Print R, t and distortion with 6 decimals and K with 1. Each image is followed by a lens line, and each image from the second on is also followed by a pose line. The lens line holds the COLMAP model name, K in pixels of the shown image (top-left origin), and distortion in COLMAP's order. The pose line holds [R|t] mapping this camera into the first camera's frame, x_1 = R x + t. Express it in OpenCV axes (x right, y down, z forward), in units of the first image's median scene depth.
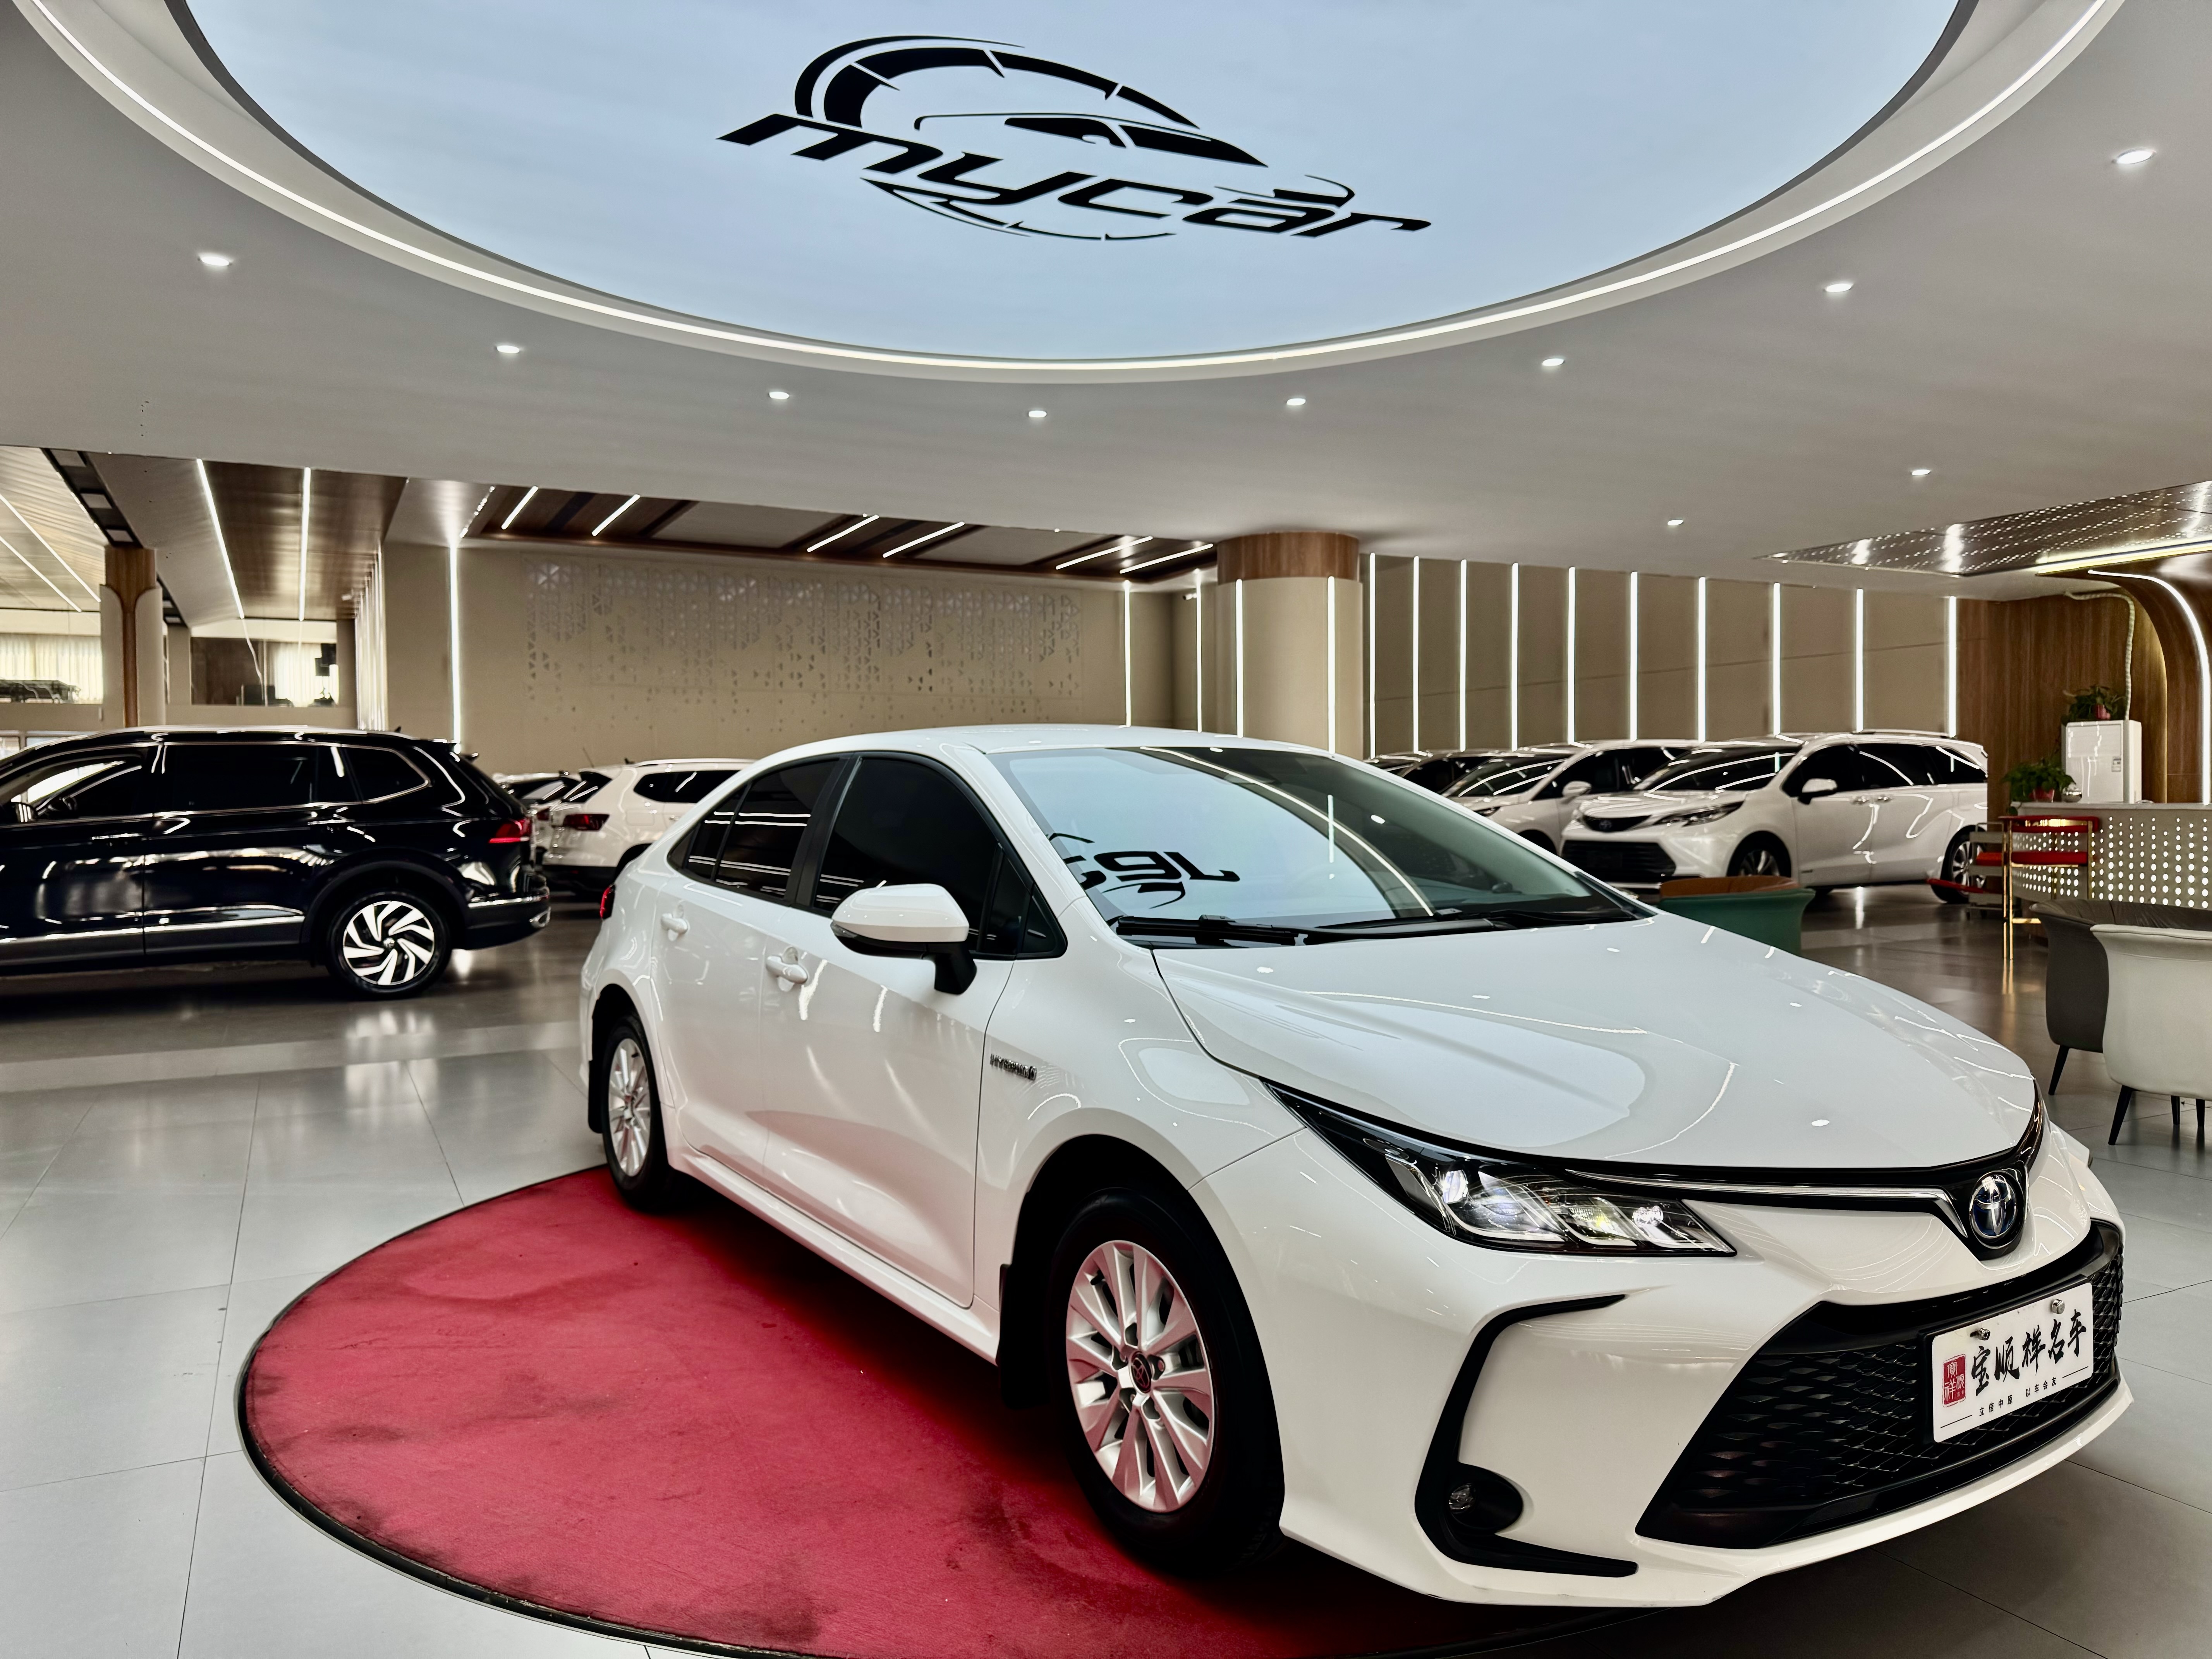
lens RADIAL K [[1508.2, 0, 1116.8], [0, 1508.2, 840.4], [0, 0, 1]] dist [0.043189, -0.049204]
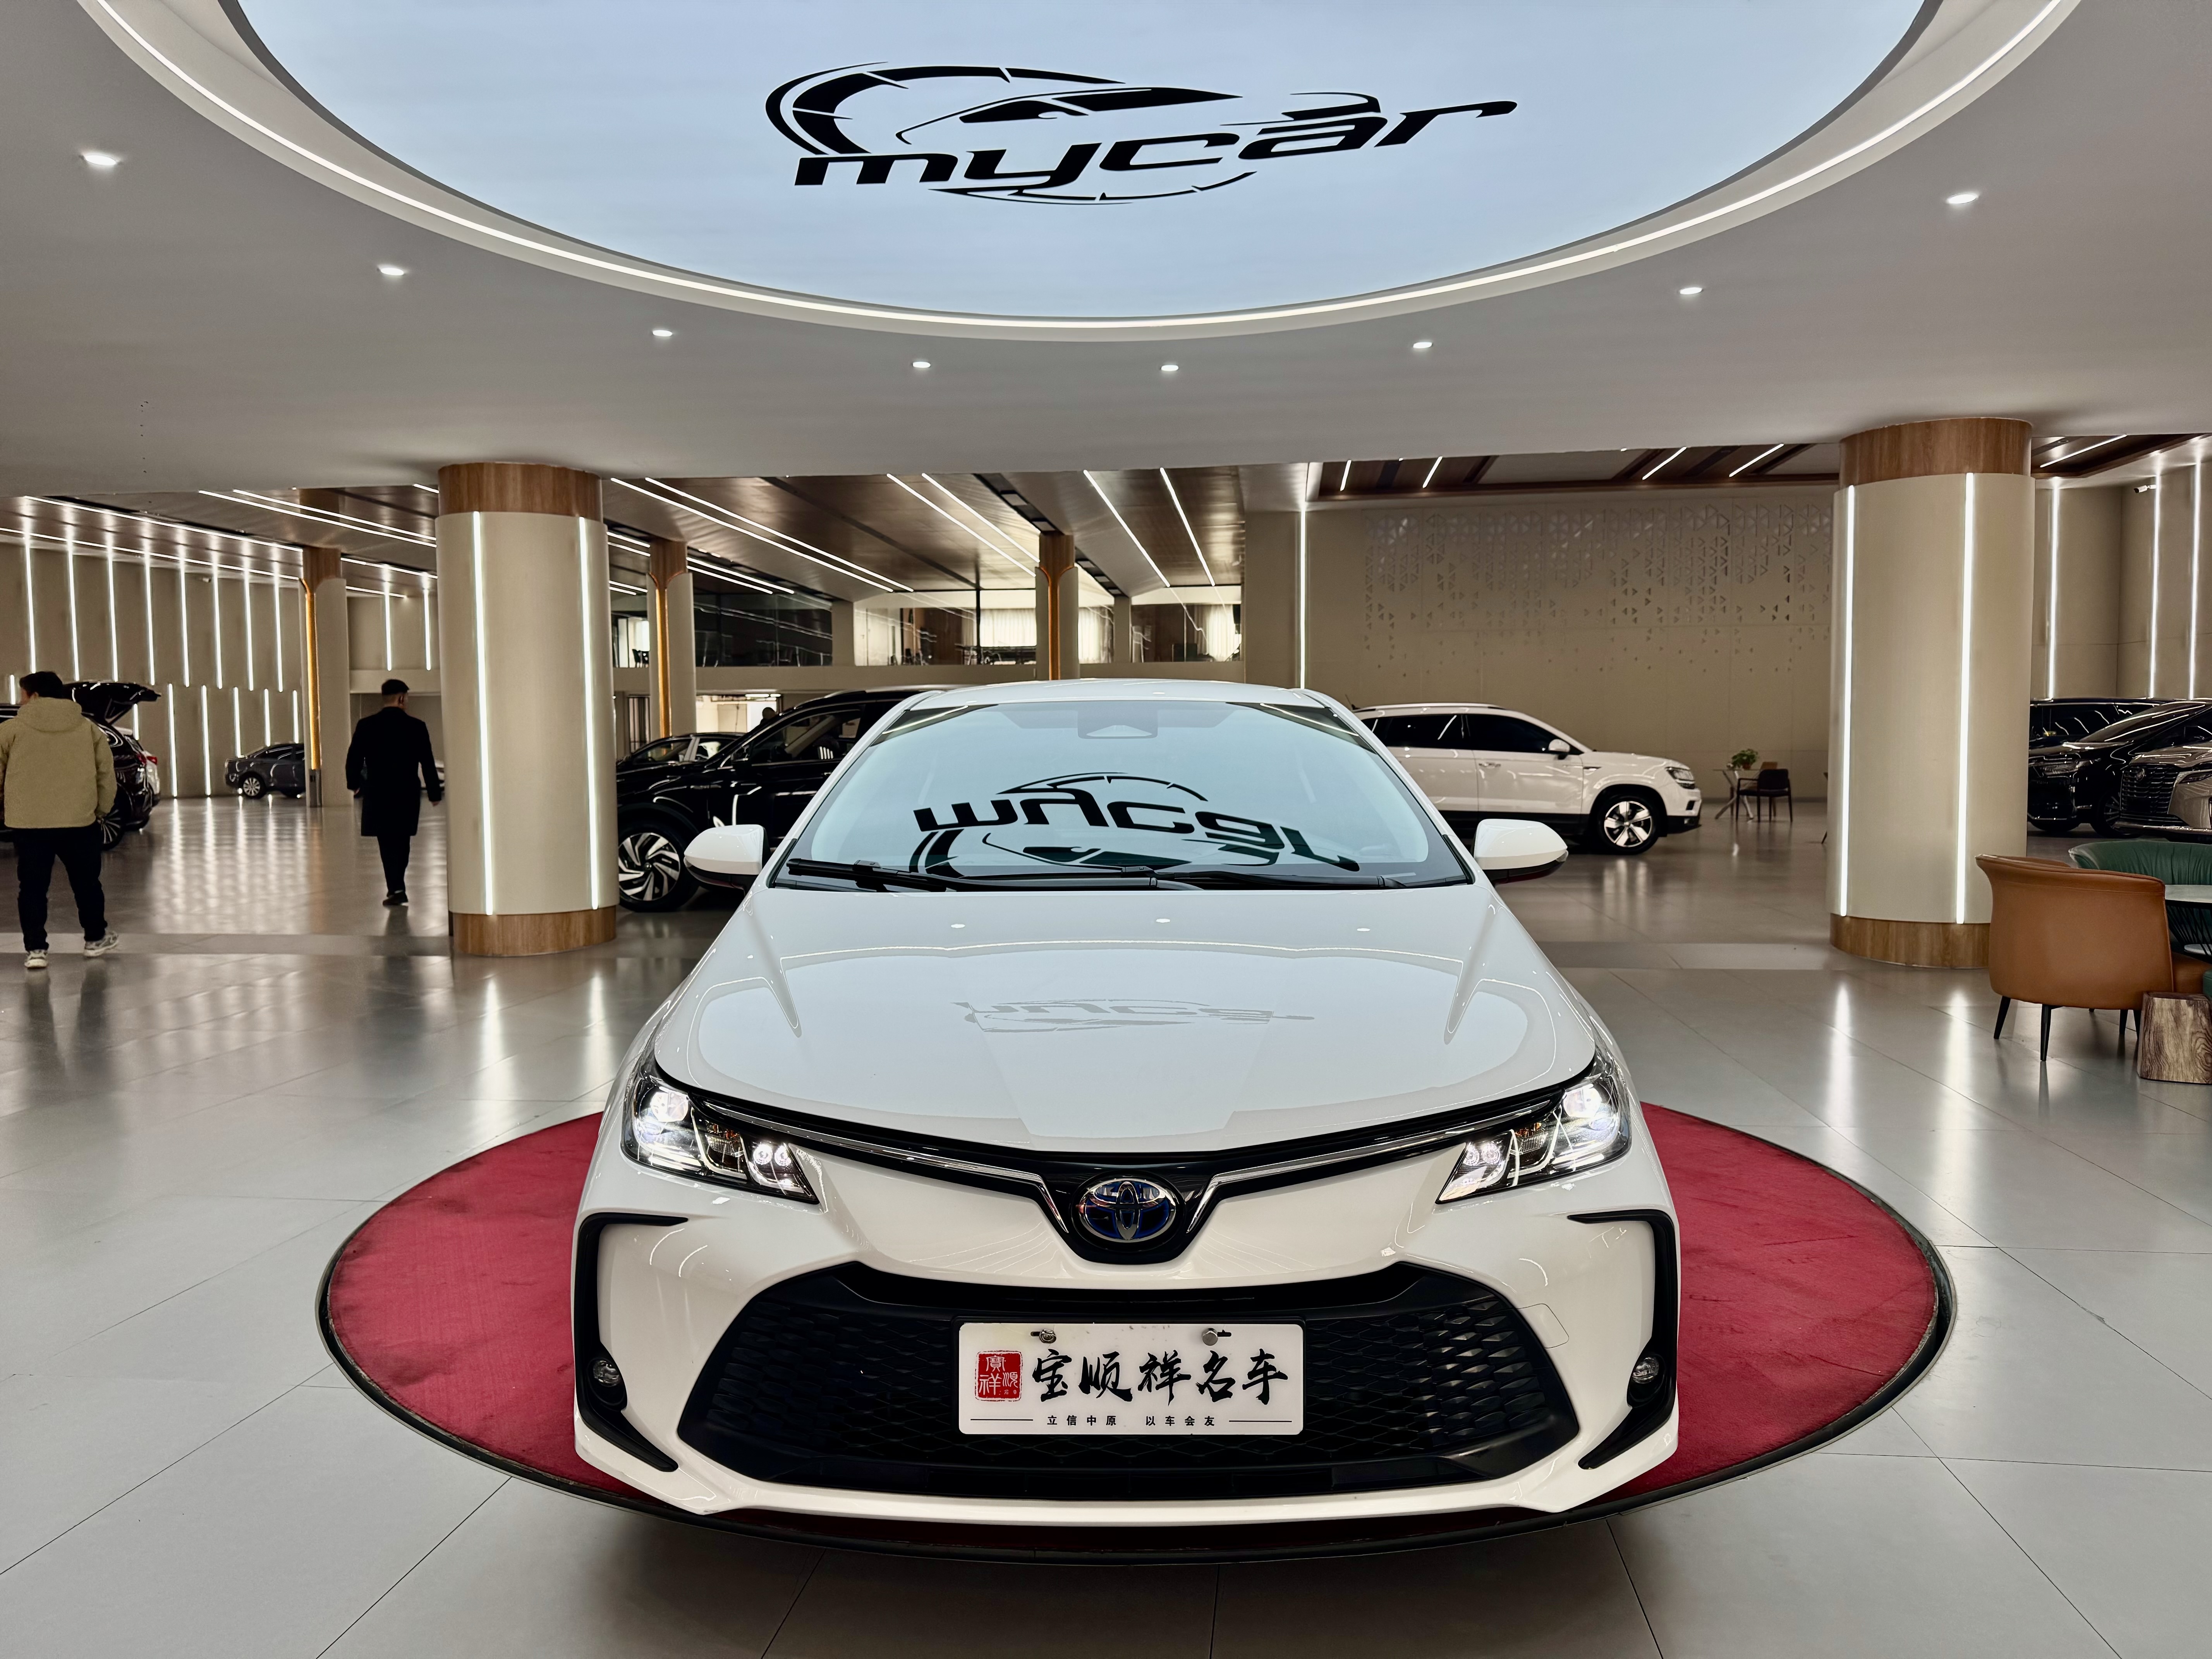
lens RADIAL K [[1491.9, 0, 1102.9], [0, 1491.9, 834.5], [0, 0, 1]] dist [0.102347, -0.144405]
pose [[0.833651, 0.033361, -0.551283, 0.206439], [-0.013522, 0.999108, 0.040013, -0.004097], [0.552126, -0.025903, 0.833358, 0.047898]]
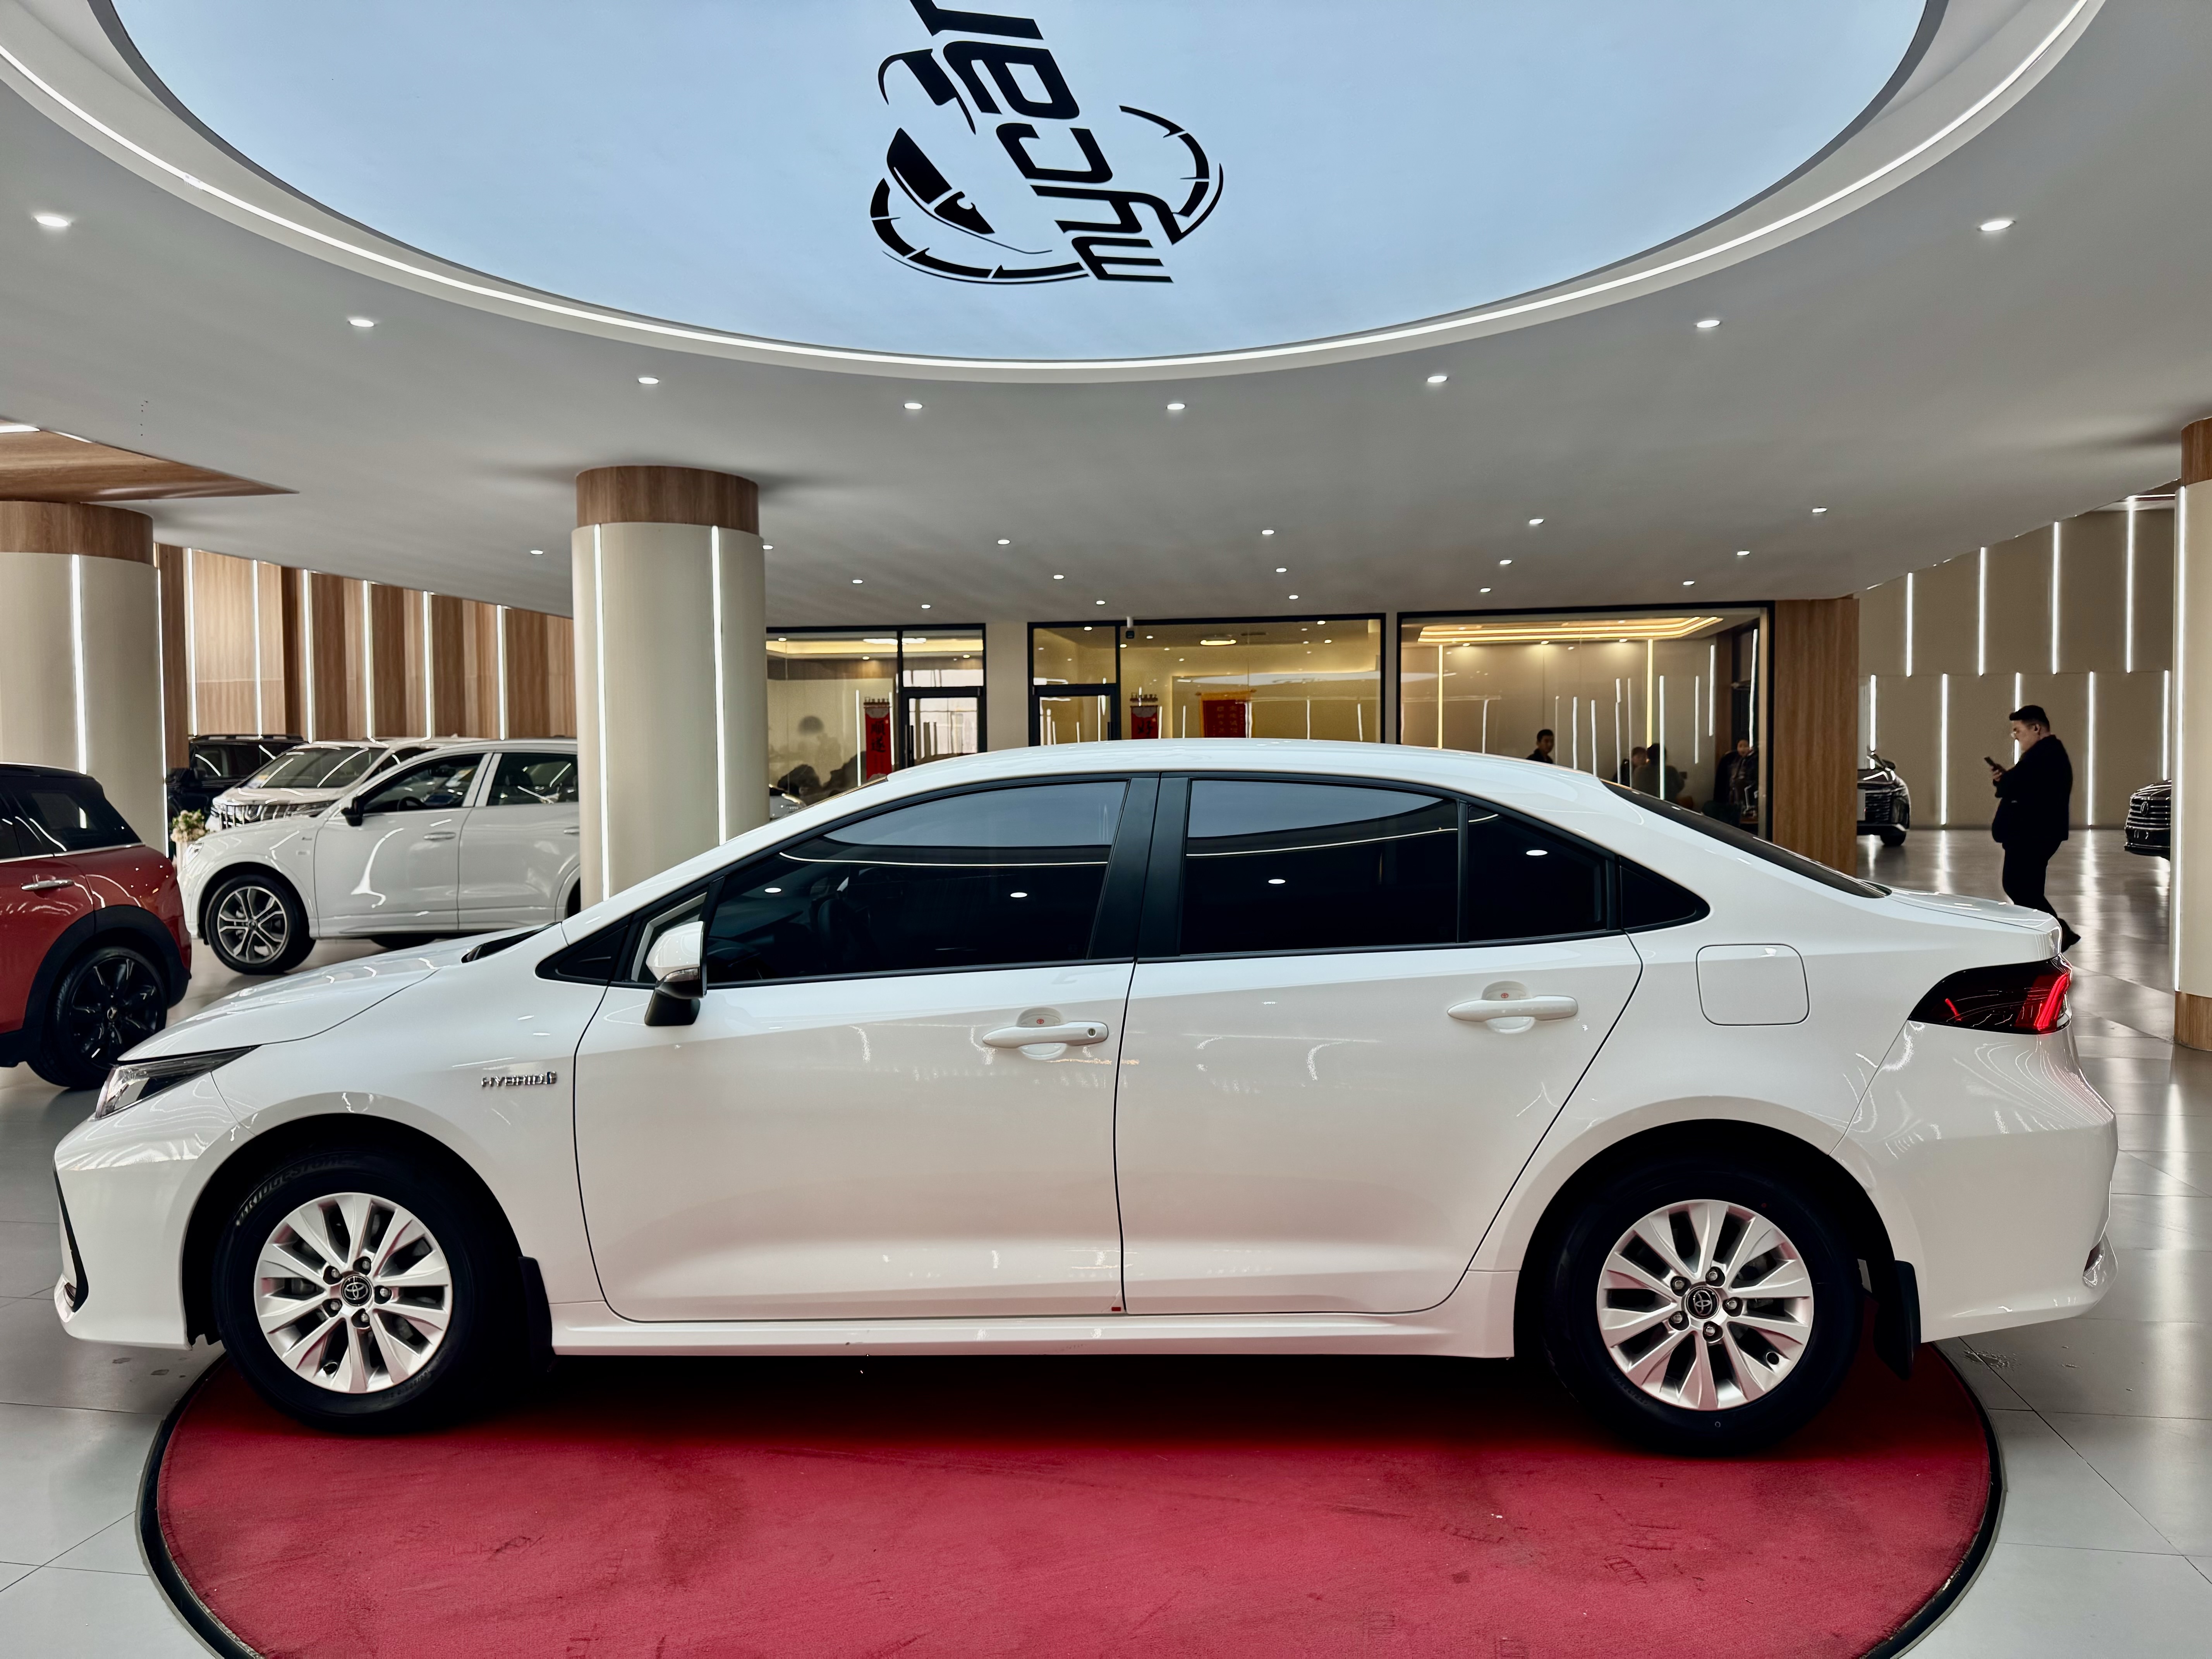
lens RADIAL K [[1508.2, 0, 1116.8], [0, 1508.2, 840.4], [0, 0, 1]] dist [0.043189, -0.049204]
pose [[-0.549422, 0.049861, -0.834056, 0.287606], [-0.013137, 0.997579, 0.068291, -0.030978], [0.835442, 0.048477, -0.547436, 0.579799]]
